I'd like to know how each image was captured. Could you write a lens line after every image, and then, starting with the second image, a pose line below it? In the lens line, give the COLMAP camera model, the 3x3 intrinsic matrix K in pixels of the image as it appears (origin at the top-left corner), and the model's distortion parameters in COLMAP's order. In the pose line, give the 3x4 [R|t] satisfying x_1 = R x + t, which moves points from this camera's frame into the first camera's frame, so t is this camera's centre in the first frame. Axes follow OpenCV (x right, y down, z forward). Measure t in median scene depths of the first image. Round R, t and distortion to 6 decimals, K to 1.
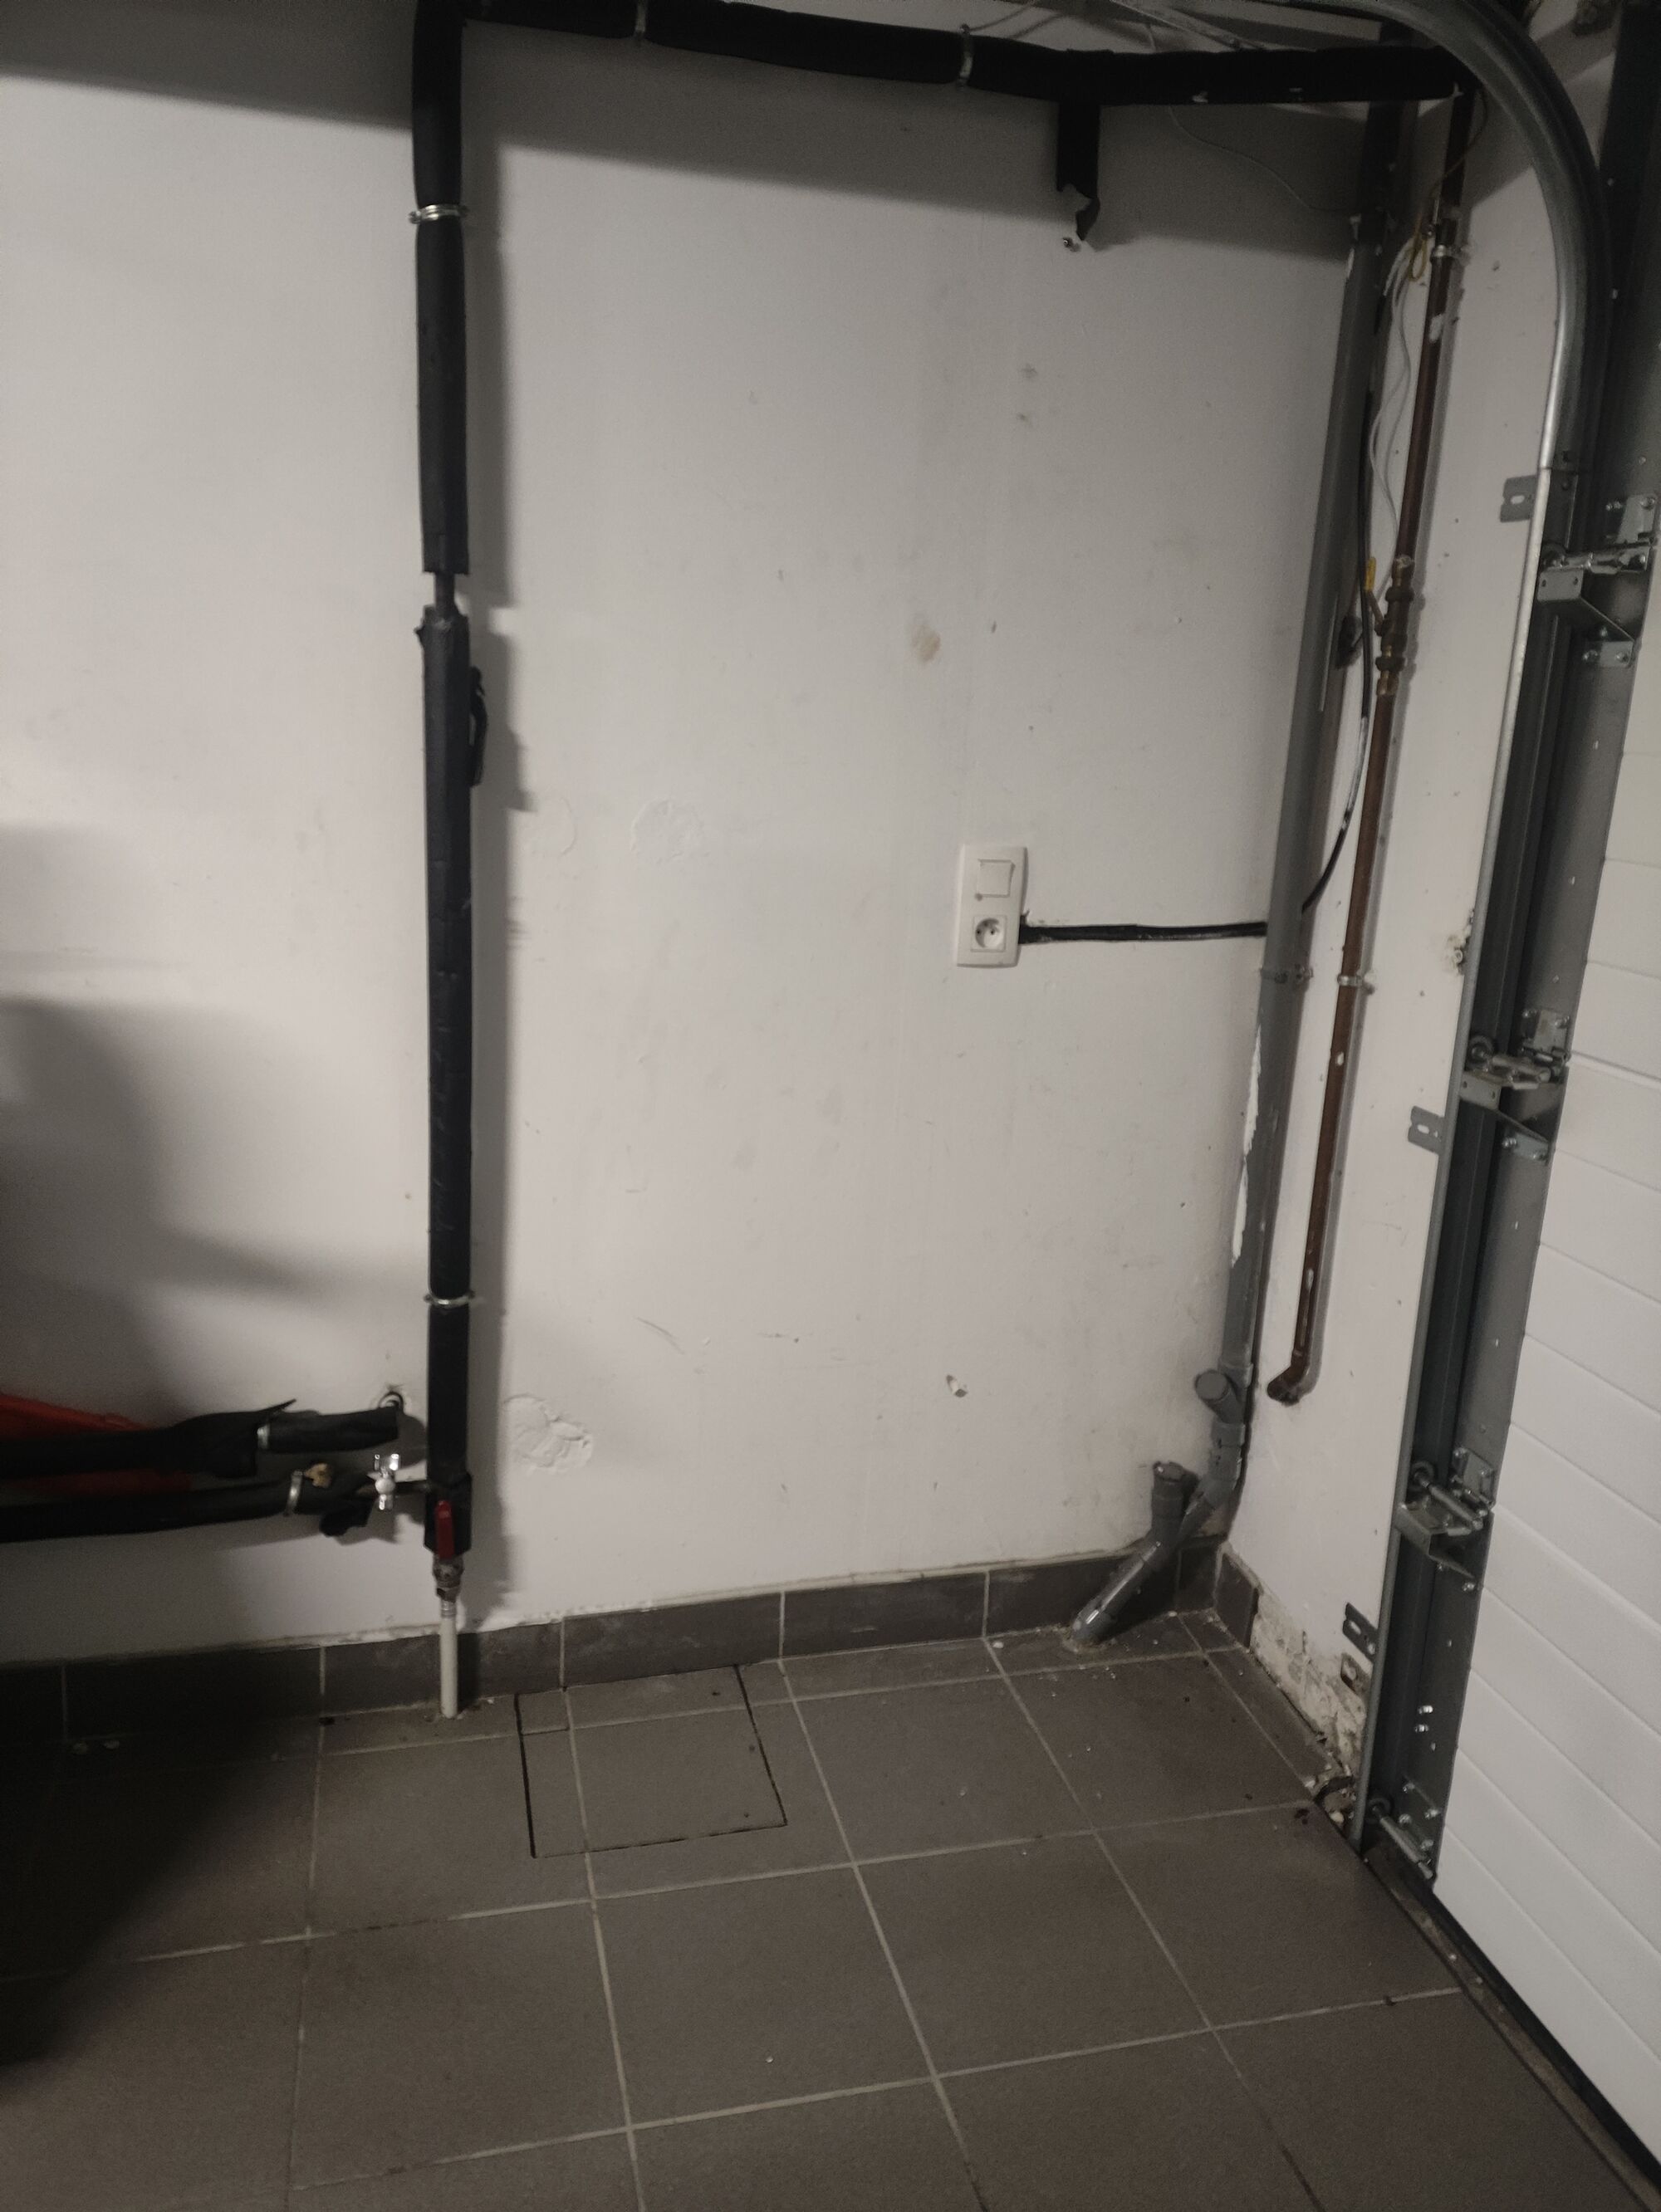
lens RADIAL K [[1631.4, 0, 838.9], [0, 1631.4, 1103.0], [0, 0, 1]] dist [0.094074, -0.107864]
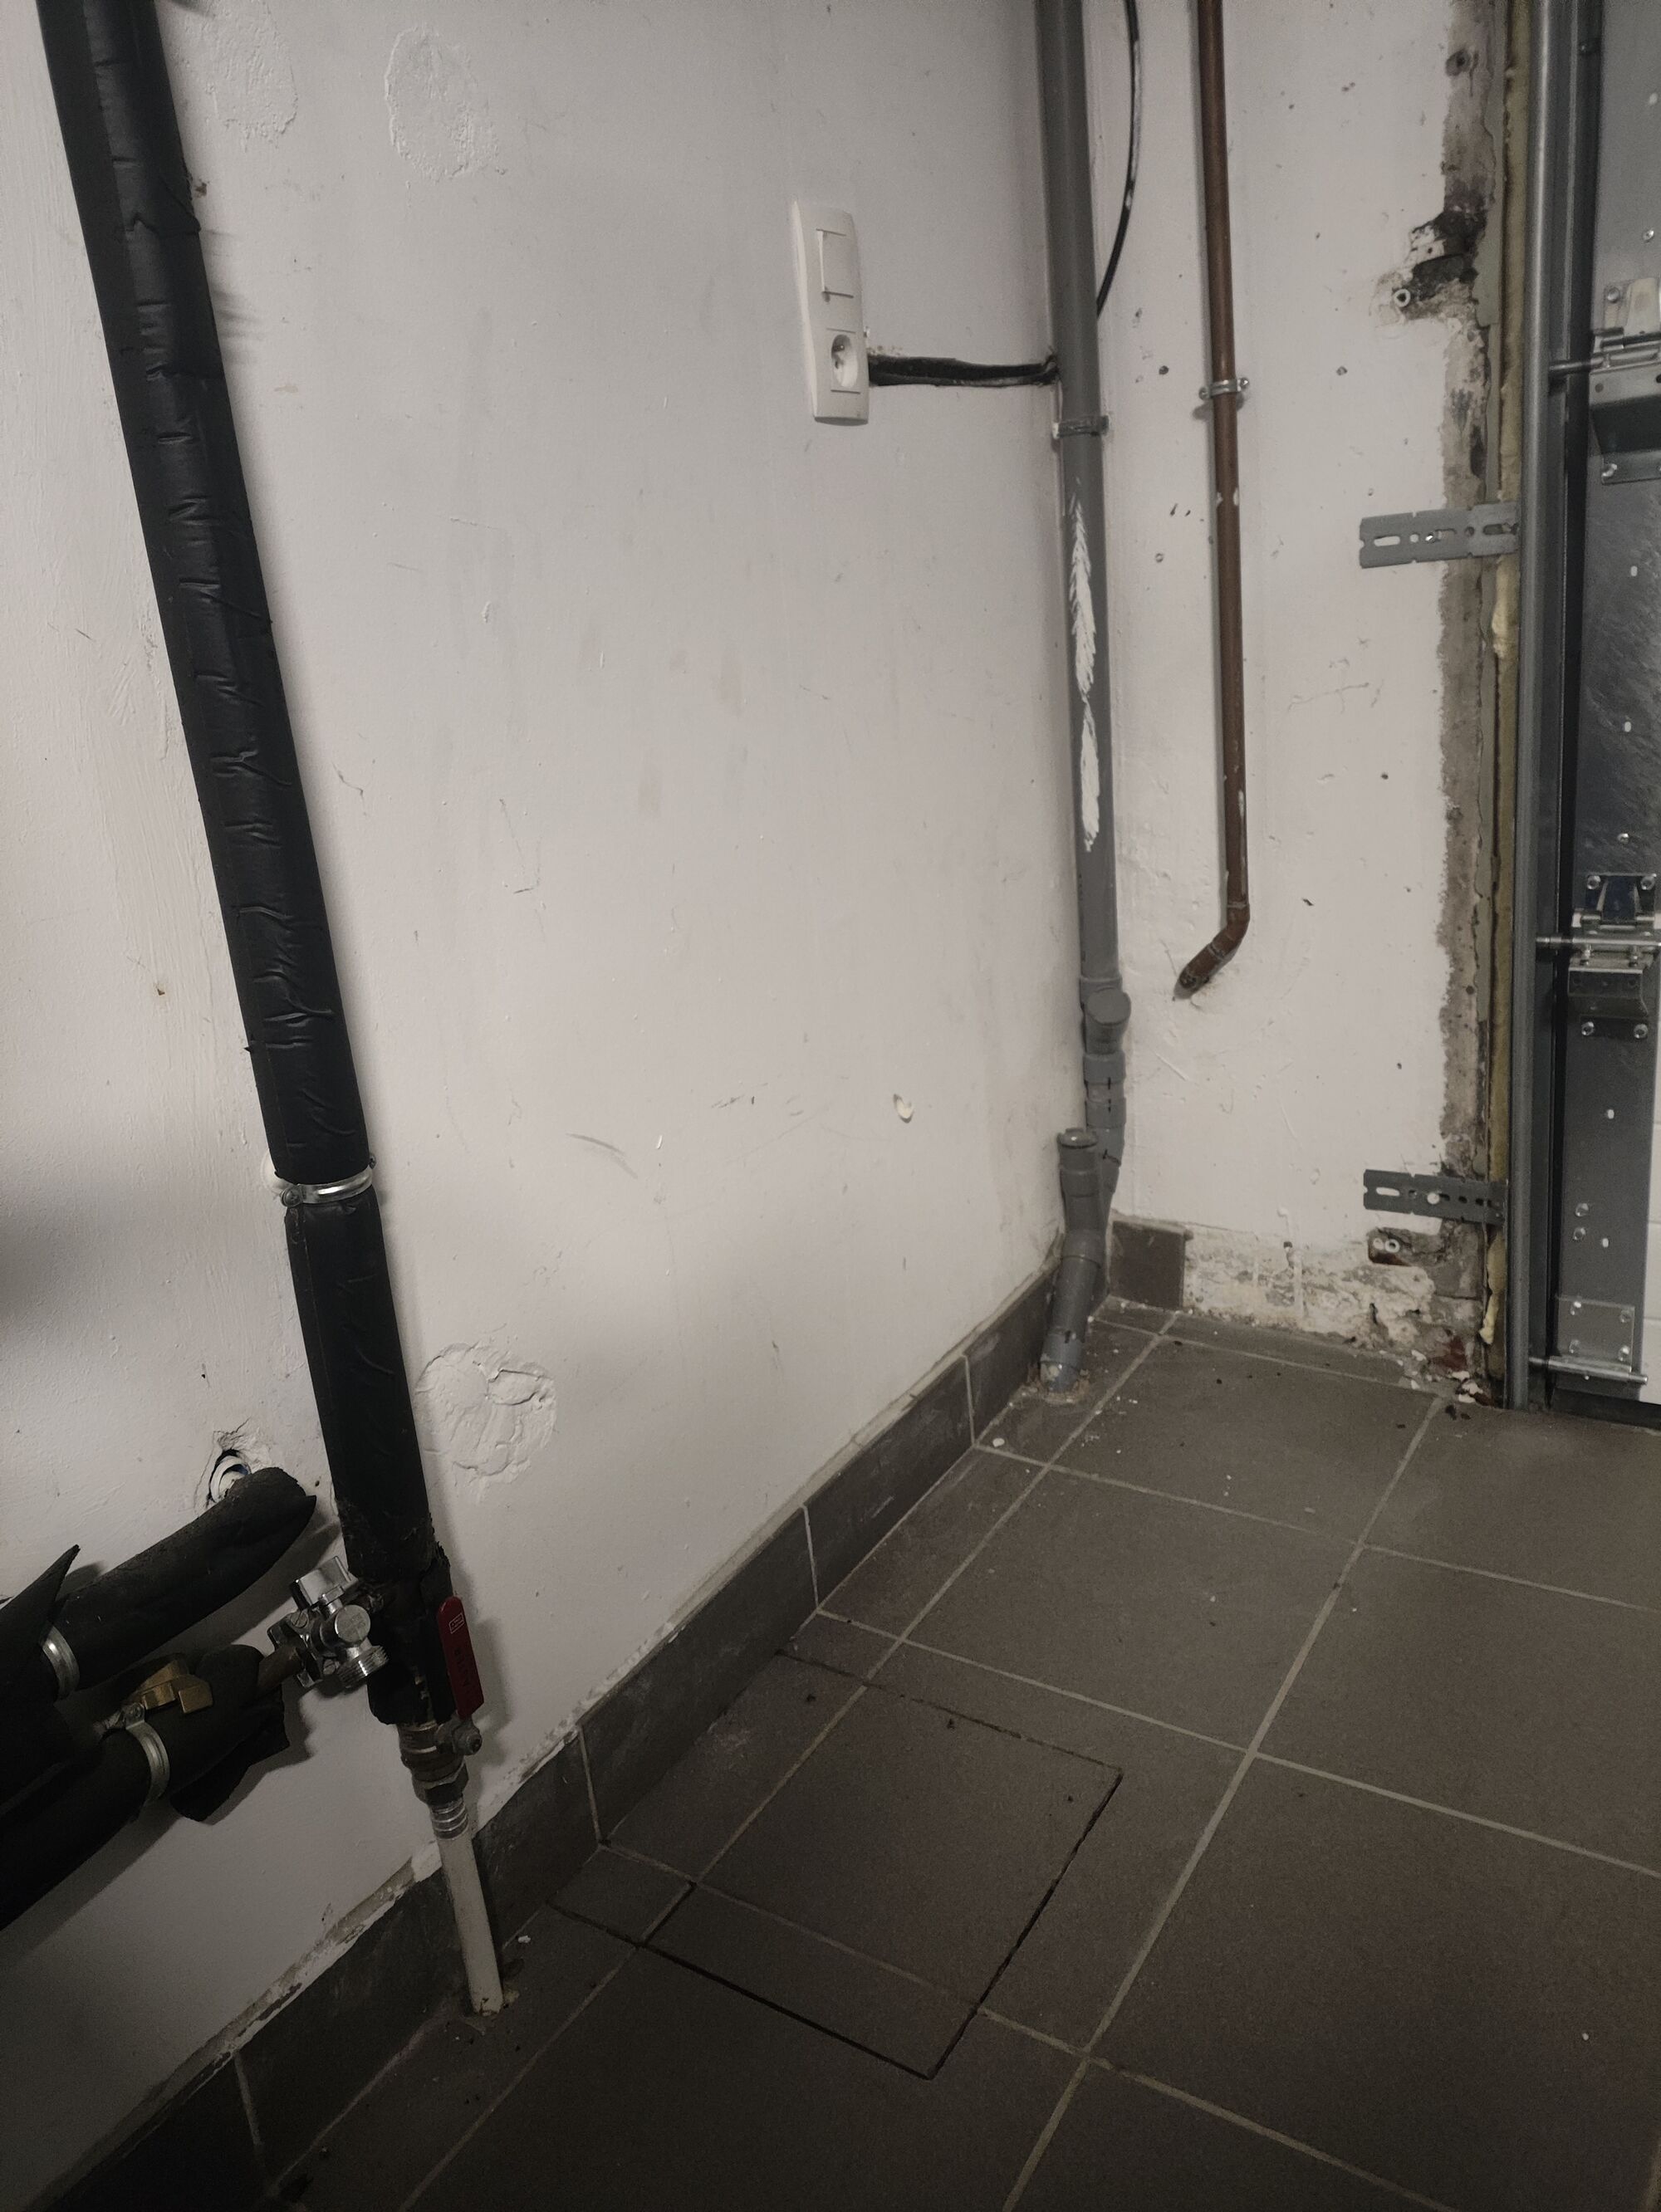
lens RADIAL K [[1631.4, 0, 838.9], [0, 1631.4, 1103.0], [0, 0, 1]] dist [0.094074, -0.107864]
pose [[0.721903, -0.327070, 0.609821, -0.378555], [0.302917, 0.941694, 0.146473, 0.068197], [-0.622171, 0.078986, 0.778887, 0.517808]]
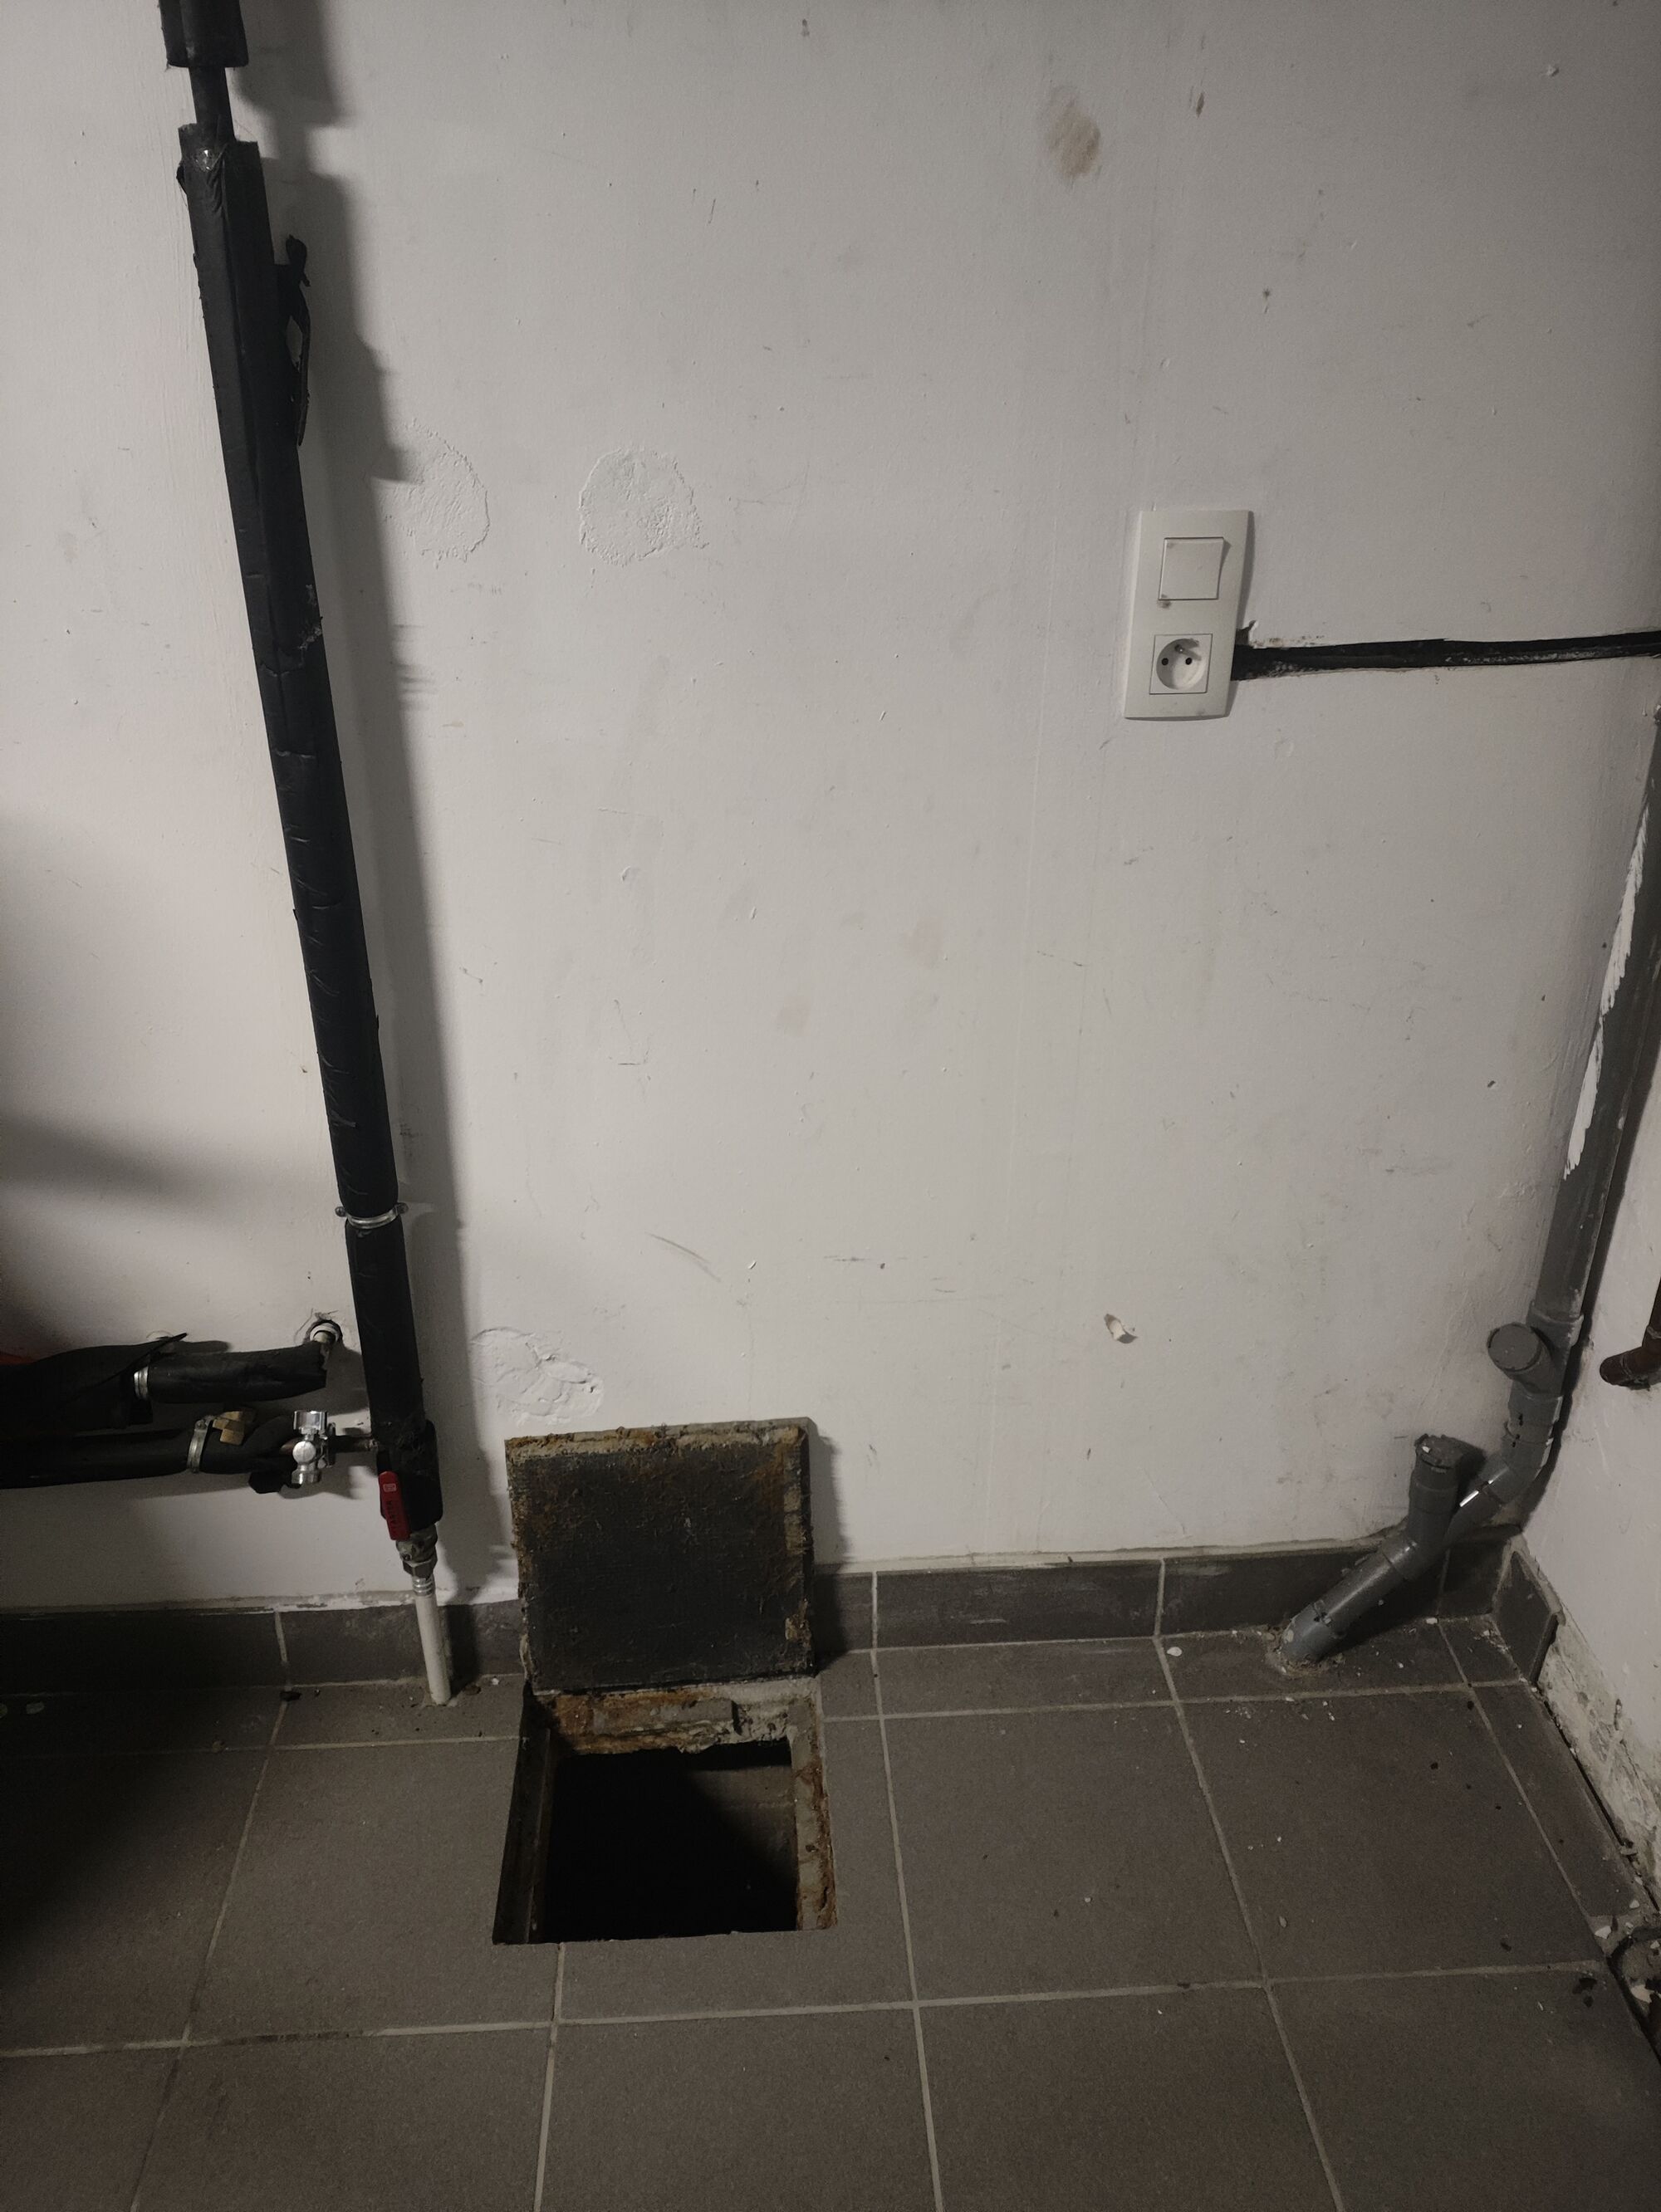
lens RADIAL K [[1670.7, 0, 820.2], [0, 1670.7, 1126.5], [0, 0, 1]] dist [0.064652, -0.102154]
pose [[0.979401, 0.042427, -0.197415, 0.087983], [0.001579, 0.976038, 0.217595, -0.069750], [0.201917, -0.213425, 0.955866, 0.329916]]
